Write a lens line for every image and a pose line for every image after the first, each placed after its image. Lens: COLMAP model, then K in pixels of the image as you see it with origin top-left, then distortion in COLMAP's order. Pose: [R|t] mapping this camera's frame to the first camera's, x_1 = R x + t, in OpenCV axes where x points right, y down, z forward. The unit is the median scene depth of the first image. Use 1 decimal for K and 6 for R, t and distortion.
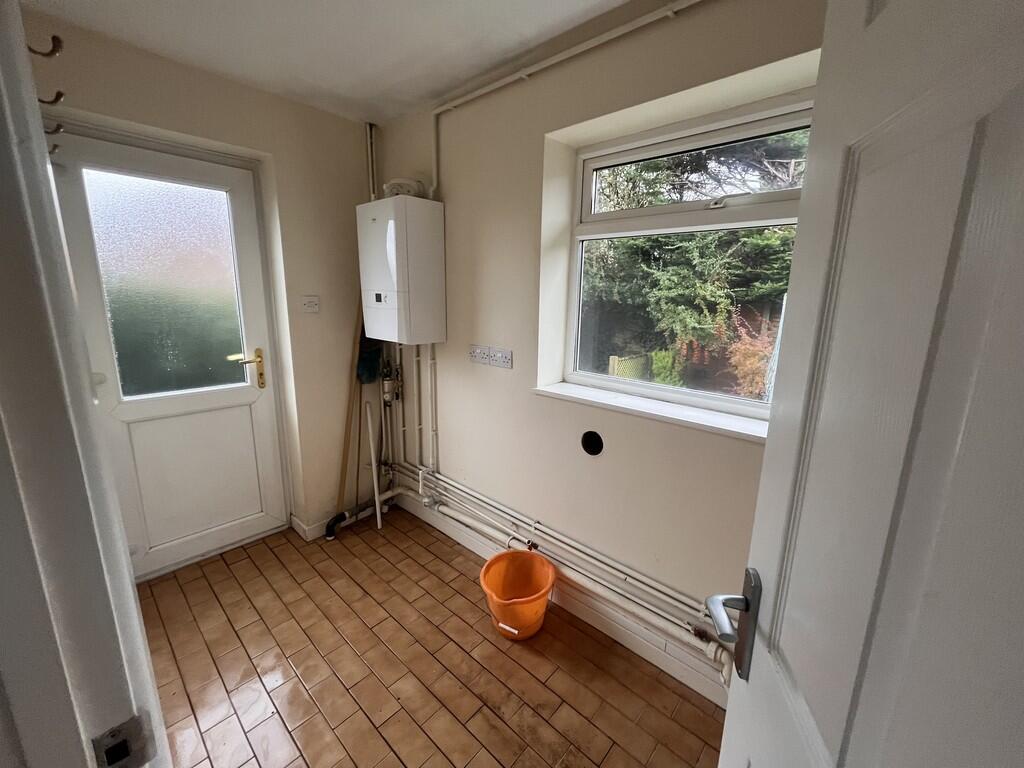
lens RADIAL K [[414.6, 0, 510.4], [0, 414.6, 382.3], [0, 0, 1]] dist [-0.001187, -0.000015]
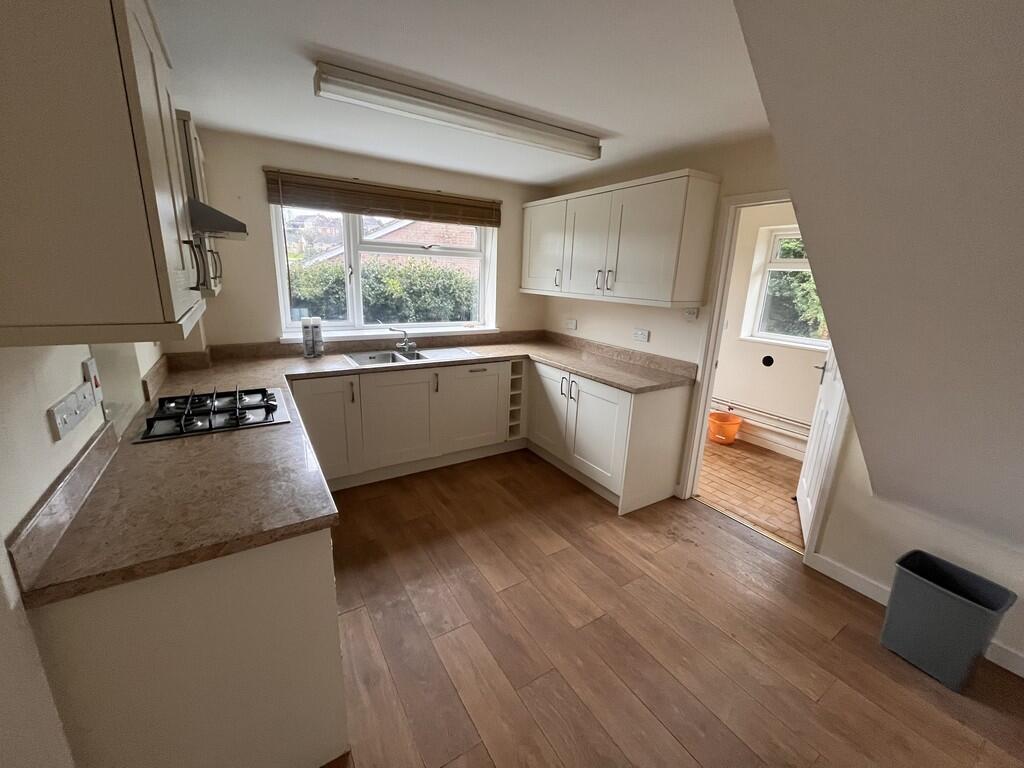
lens RADIAL K [[414.6, 0, 513.5], [0, 414.6, 382.3], [0, 0, 1]] dist [-0.001187, -0.000015]
pose [[0.965284, 0.079604, -0.248775, -0.140496], [-0.070955, 0.996528, 0.043555, 0.064086], [0.251379, -0.024391, 0.967581, -0.381386]]
